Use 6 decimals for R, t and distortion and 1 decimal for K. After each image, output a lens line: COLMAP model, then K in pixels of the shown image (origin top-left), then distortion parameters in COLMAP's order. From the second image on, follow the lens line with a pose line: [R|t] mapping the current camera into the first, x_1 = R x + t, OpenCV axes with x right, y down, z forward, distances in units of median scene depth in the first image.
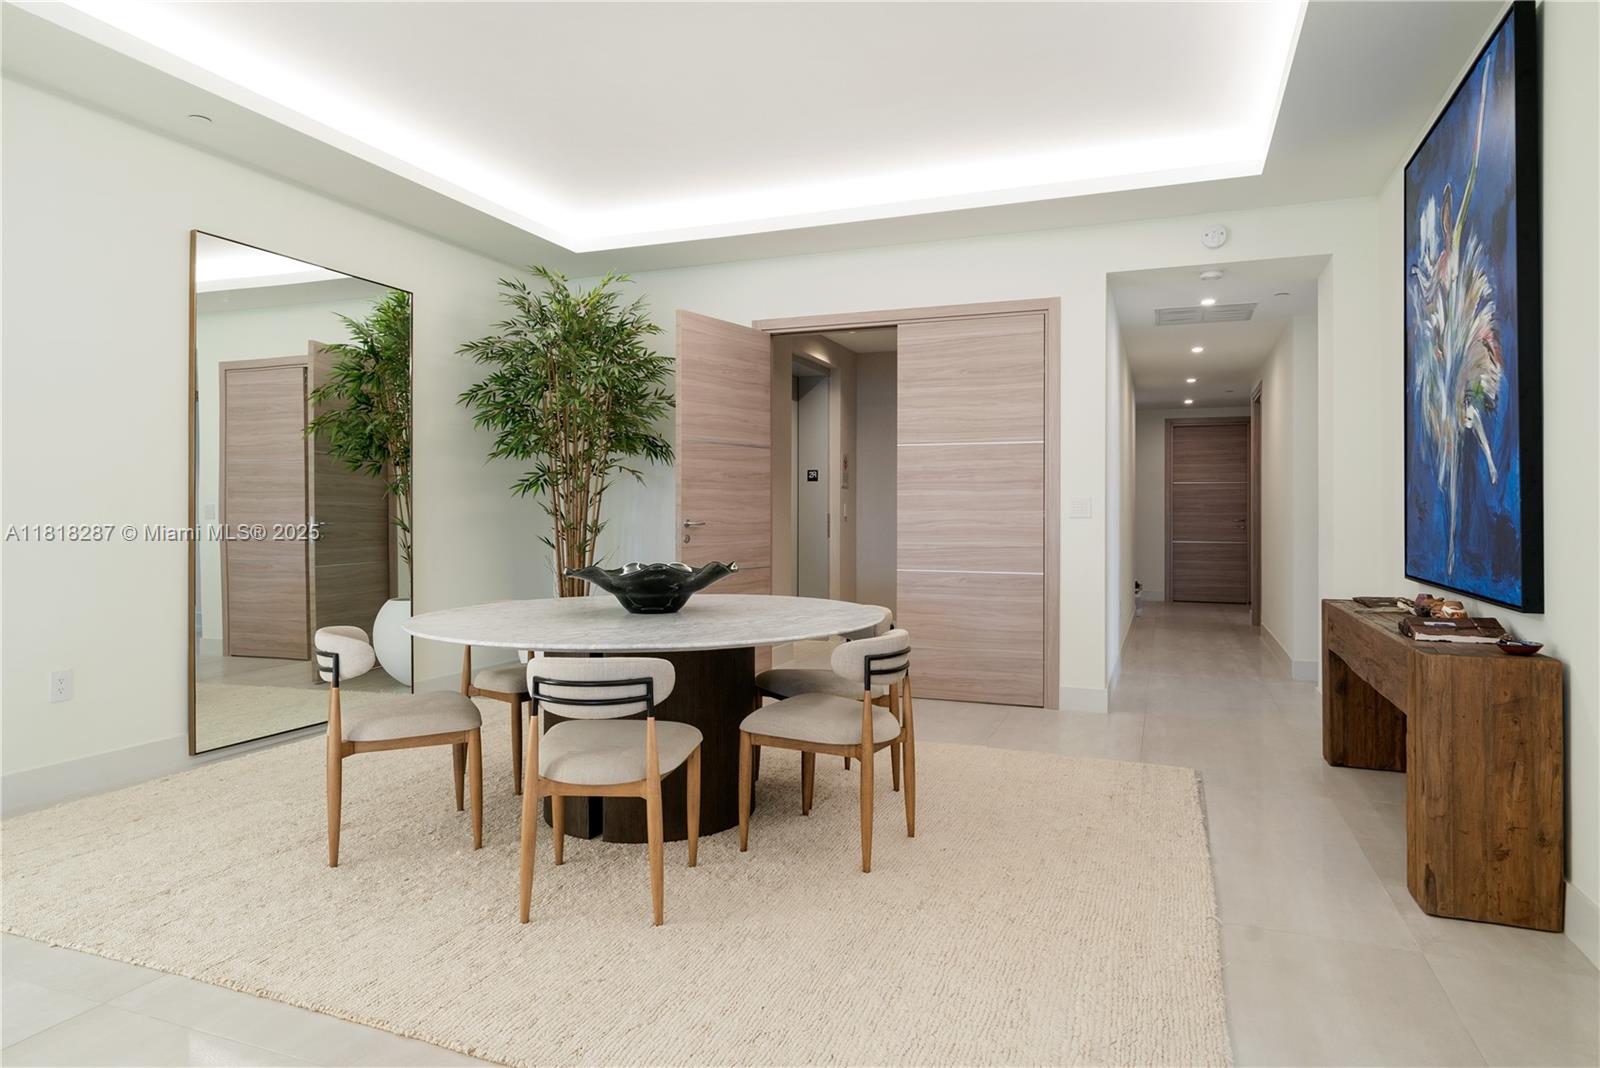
lens RADIAL K [[938.9, 0, 805.3], [0, 938.9, 526.0], [0, 0, 1]] dist [-0.004213, -0.000050]
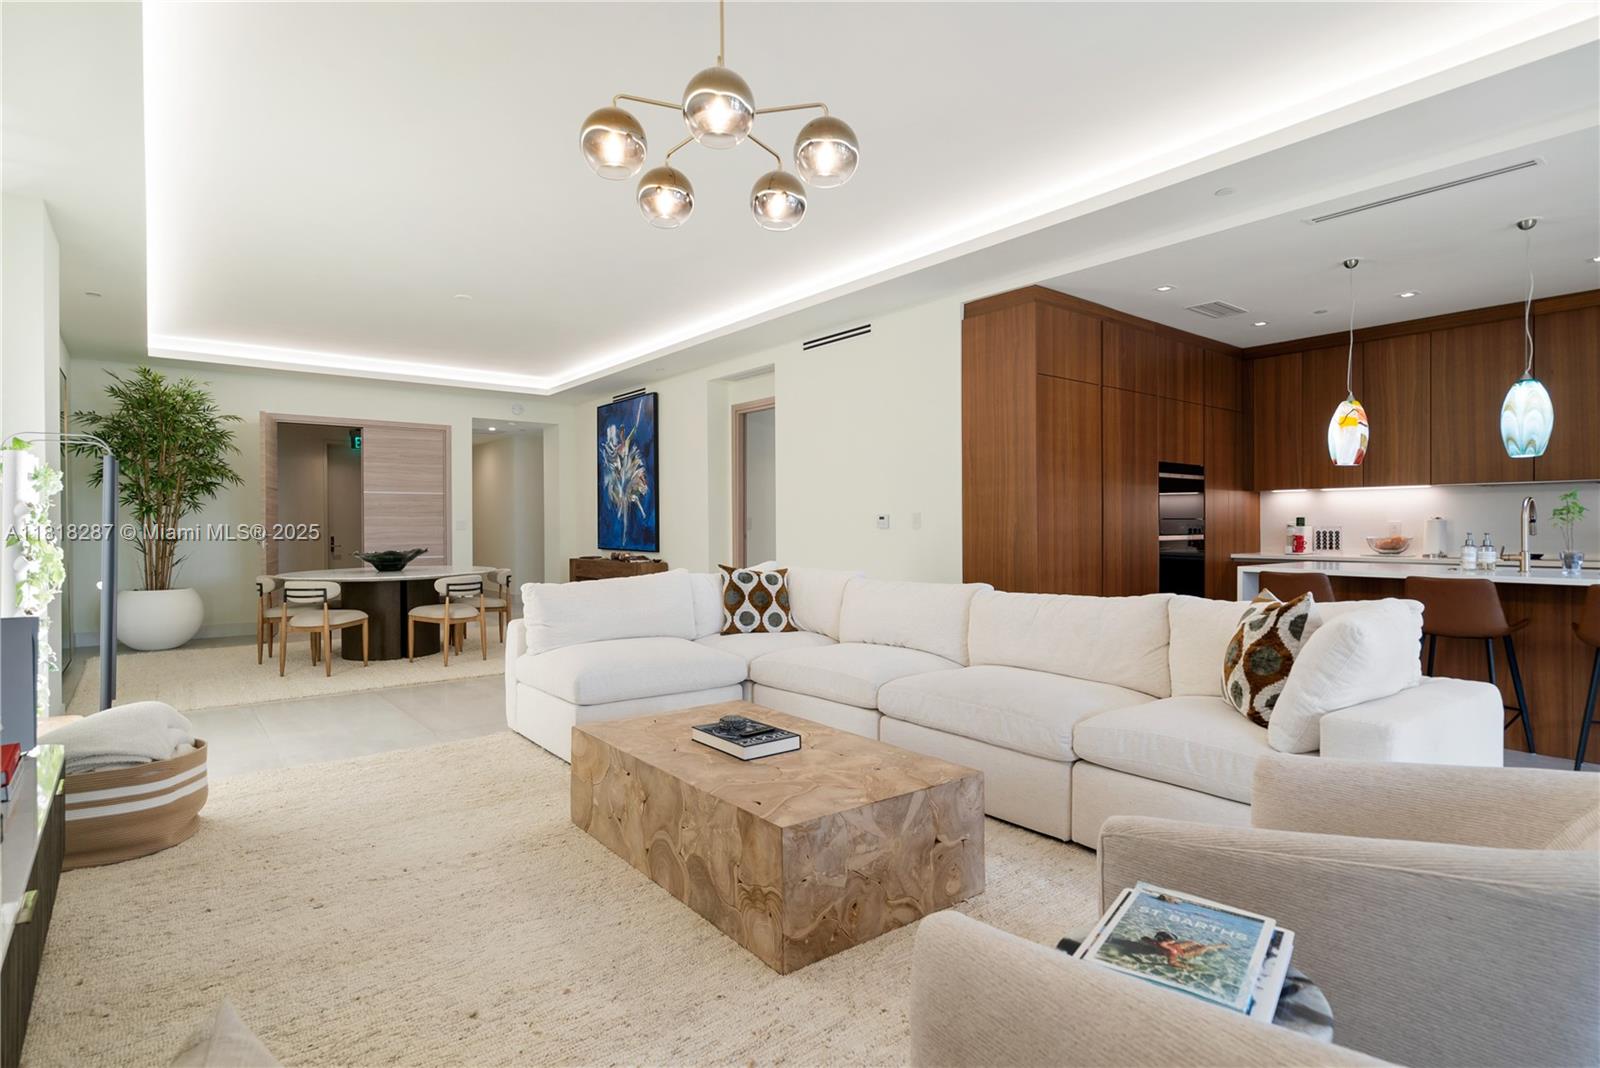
lens RADIAL K [[834.3, 0, 800.2], [0, 834.3, 530.1], [0, 0, 1]] dist [0.017258, 0.001580]
pose [[0.516016, 0.003385, 0.856572, -1.400350], [0.017315, 0.999747, -0.014381, 0.047434], [-0.856404, 0.022252, 0.515827, -0.958217]]
